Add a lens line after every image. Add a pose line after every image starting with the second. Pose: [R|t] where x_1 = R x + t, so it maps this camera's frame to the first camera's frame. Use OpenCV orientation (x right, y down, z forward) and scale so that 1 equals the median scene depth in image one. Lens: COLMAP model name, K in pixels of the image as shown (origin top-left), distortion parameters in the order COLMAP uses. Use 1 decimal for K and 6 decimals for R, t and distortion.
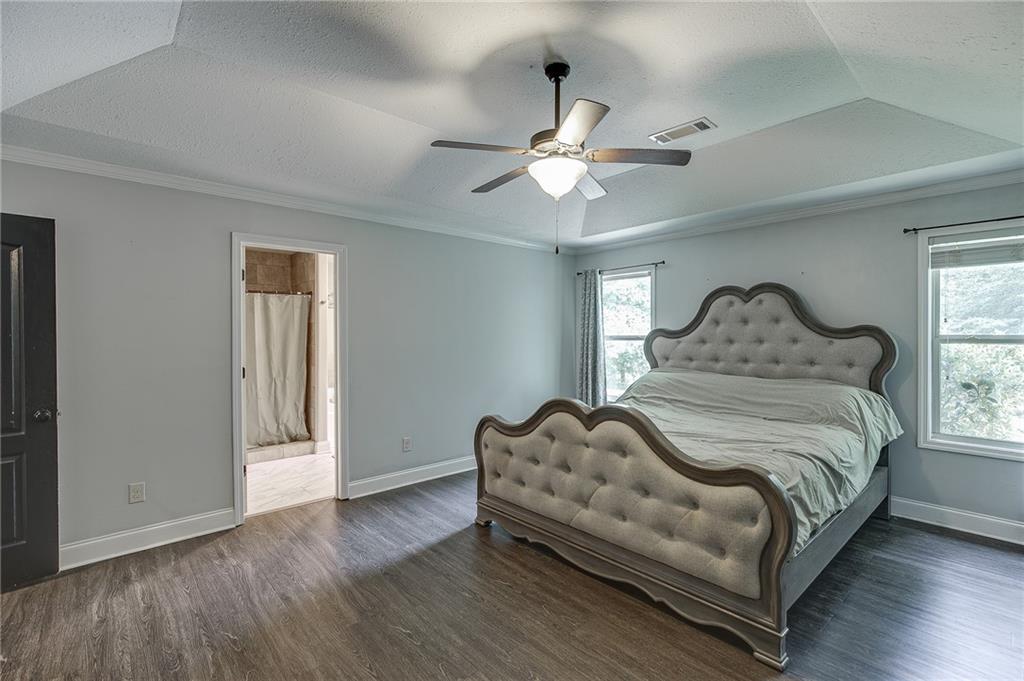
lens RADIAL K [[462.3, 0, 516.4], [0, 462.3, 335.9], [0, 0, 1]] dist [-0.019220, 0.009003]
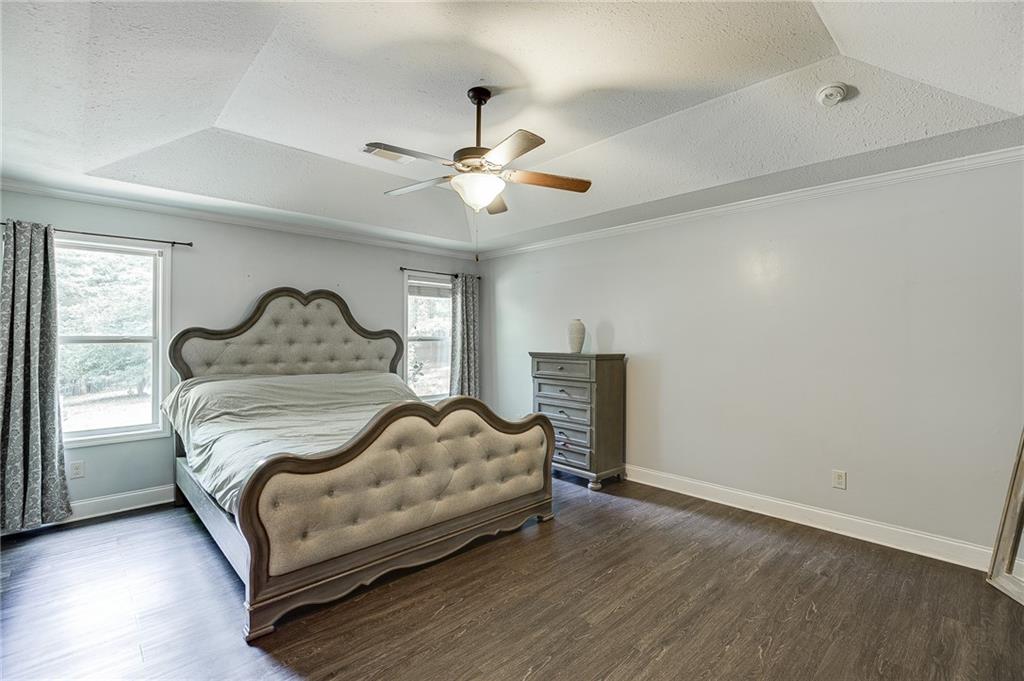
lens RADIAL K [[462.3, 0, 516.4], [0, 462.3, 335.9], [0, 0, 1]] dist [-0.019220, 0.009003]
pose [[-0.026816, 0.003799, 0.999633, -0.687378], [-0.001143, 0.999992, -0.003831, 0.001442], [-0.999640, -0.001245, -0.026812, 0.642491]]
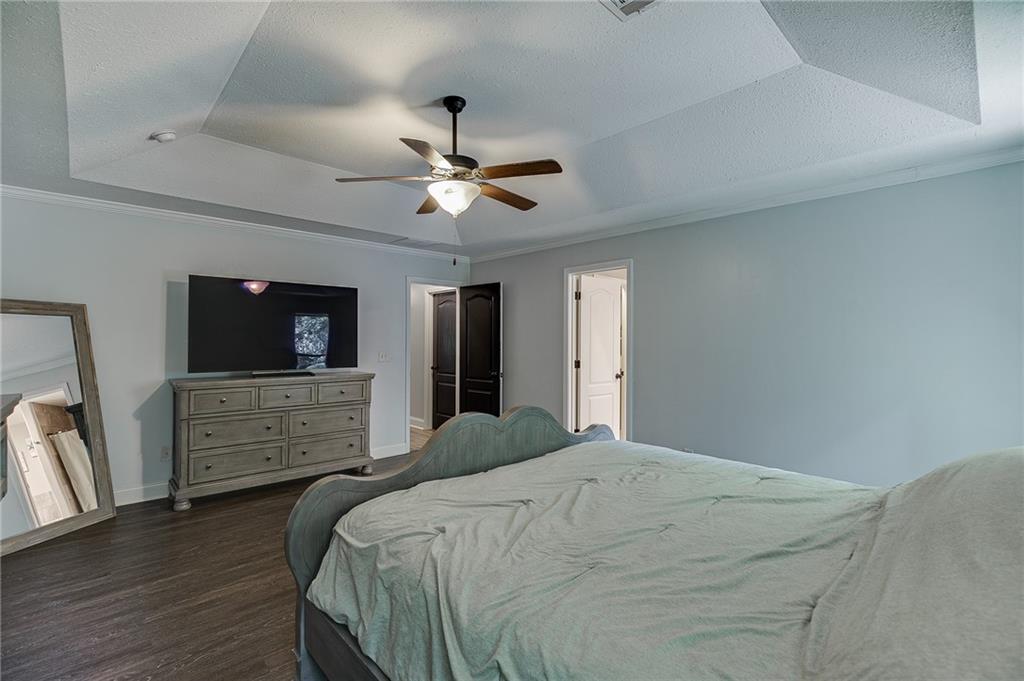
lens RADIAL K [[462.3, 0, 516.4], [0, 462.3, 335.9], [0, 0, 1]] dist [-0.019220, 0.009003]
pose [[0.021148, -0.007318, -0.999750, 0.832135], [-0.002625, 0.999969, -0.007375, 0.003366], [0.999773, 0.002780, 0.021128, 0.772578]]
